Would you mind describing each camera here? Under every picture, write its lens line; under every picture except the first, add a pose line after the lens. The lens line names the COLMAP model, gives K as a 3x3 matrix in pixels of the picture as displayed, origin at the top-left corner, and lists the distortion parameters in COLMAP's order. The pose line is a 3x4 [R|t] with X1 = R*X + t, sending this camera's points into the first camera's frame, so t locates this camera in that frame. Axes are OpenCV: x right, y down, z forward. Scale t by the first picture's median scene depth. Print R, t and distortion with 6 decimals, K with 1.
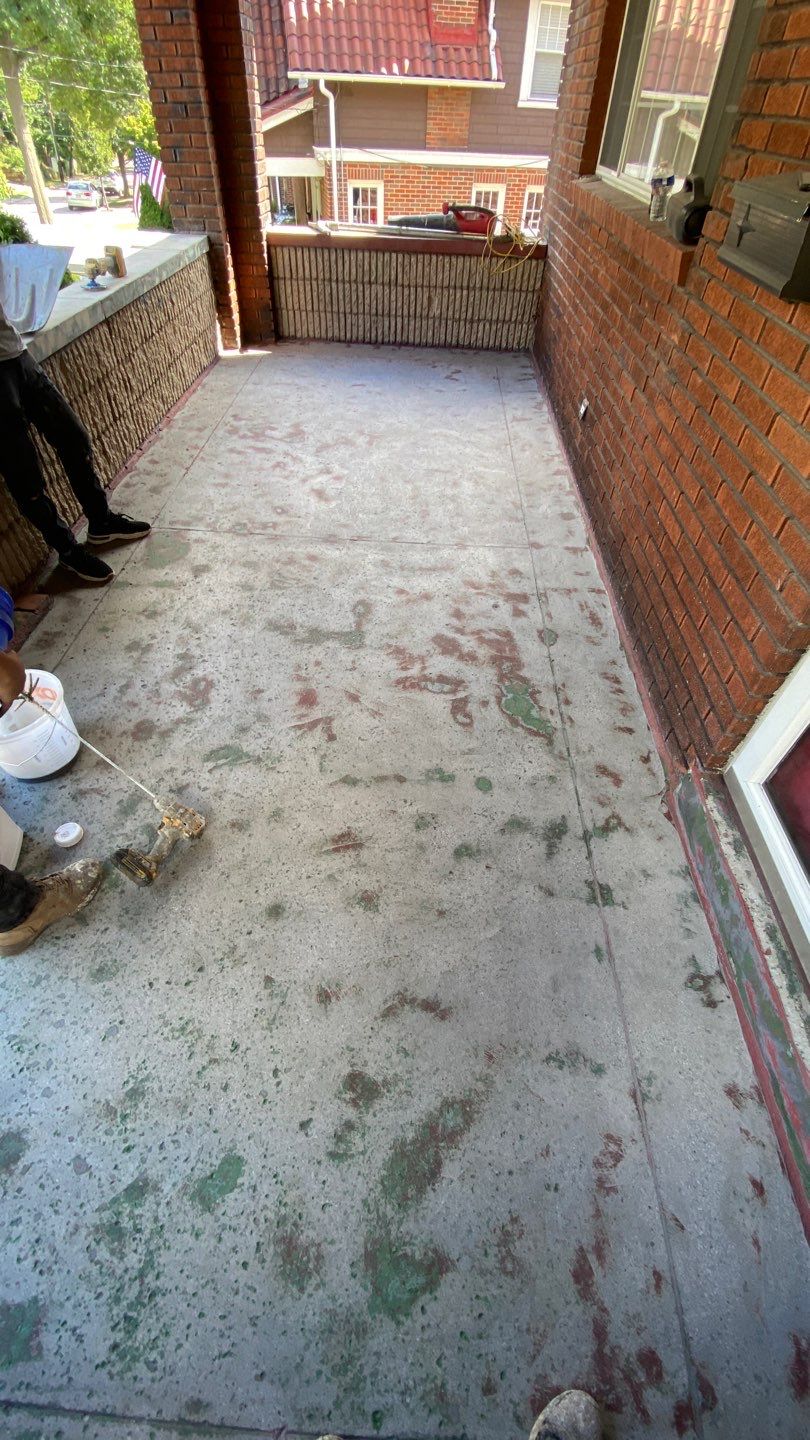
lens RADIAL K [[596.1, 0, 405.0], [0, 596.1, 720.0], [0, 0, 1]] dist [0.000033, -0.011278]
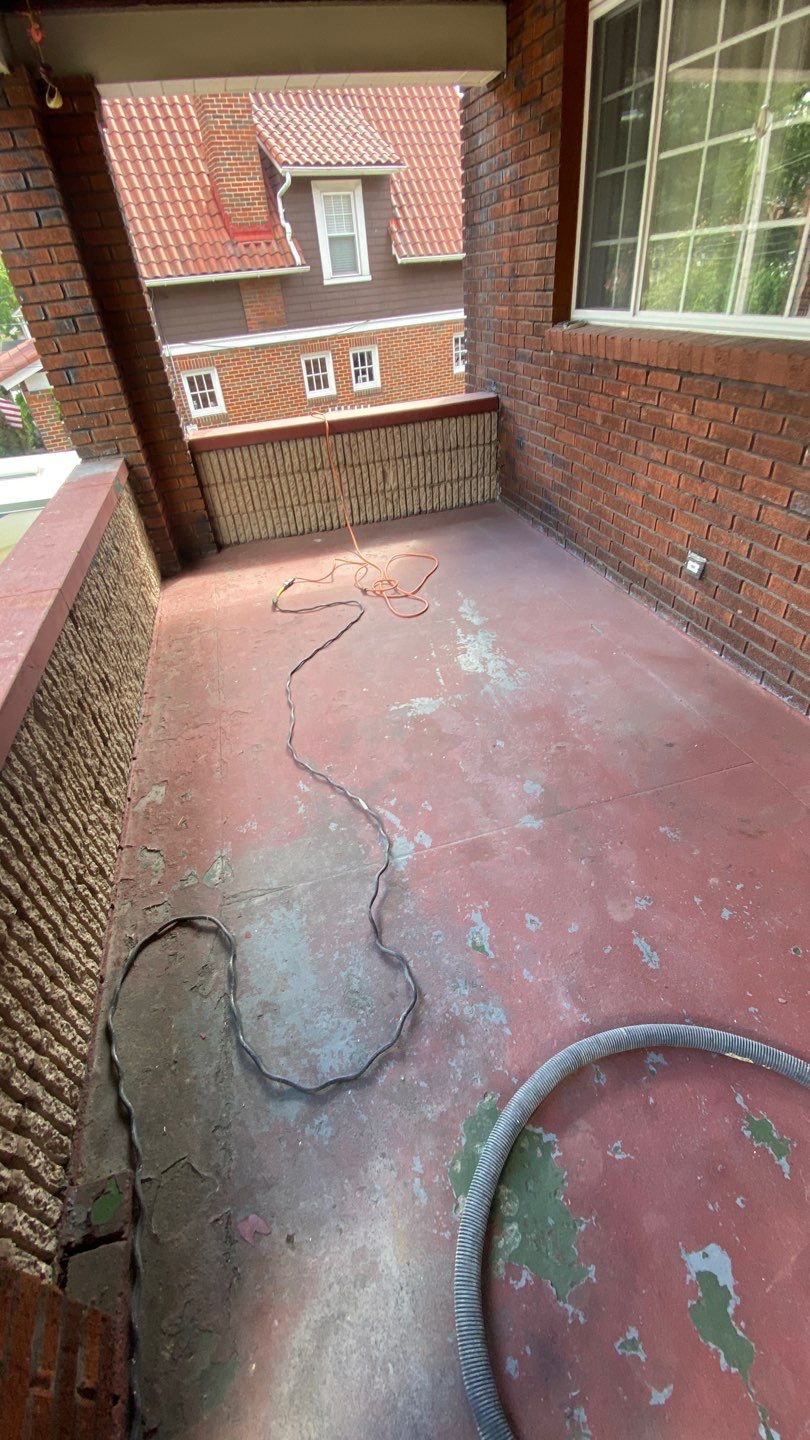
lens RADIAL K [[585.2, 0, 405.0], [0, 585.2, 720.0], [0, 0, 1]] dist [0.010316, -0.015389]
pose [[0.944436, -0.271862, 0.184745, -0.192893], [0.299512, 0.943316, -0.142997, -0.226023], [-0.135397, 0.190385, 0.972328, 0.214362]]
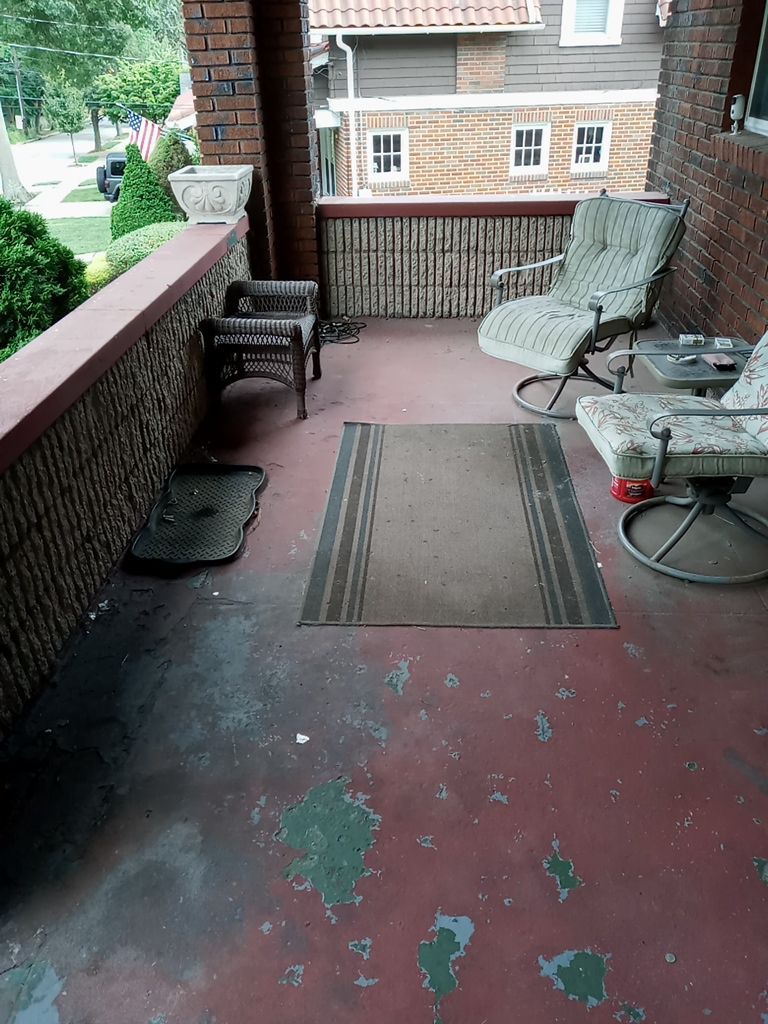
lens RADIAL K [[814.3, 0, 384.0], [0, 814.3, 512.0], [0, 0, 1]] dist [-0.007303, 0.005872]
pose [[0.998343, -0.038983, -0.042331, -0.104585], [0.025407, 0.958608, -0.283594, -0.096612], [0.051634, 0.282049, 0.958010, 0.053805]]
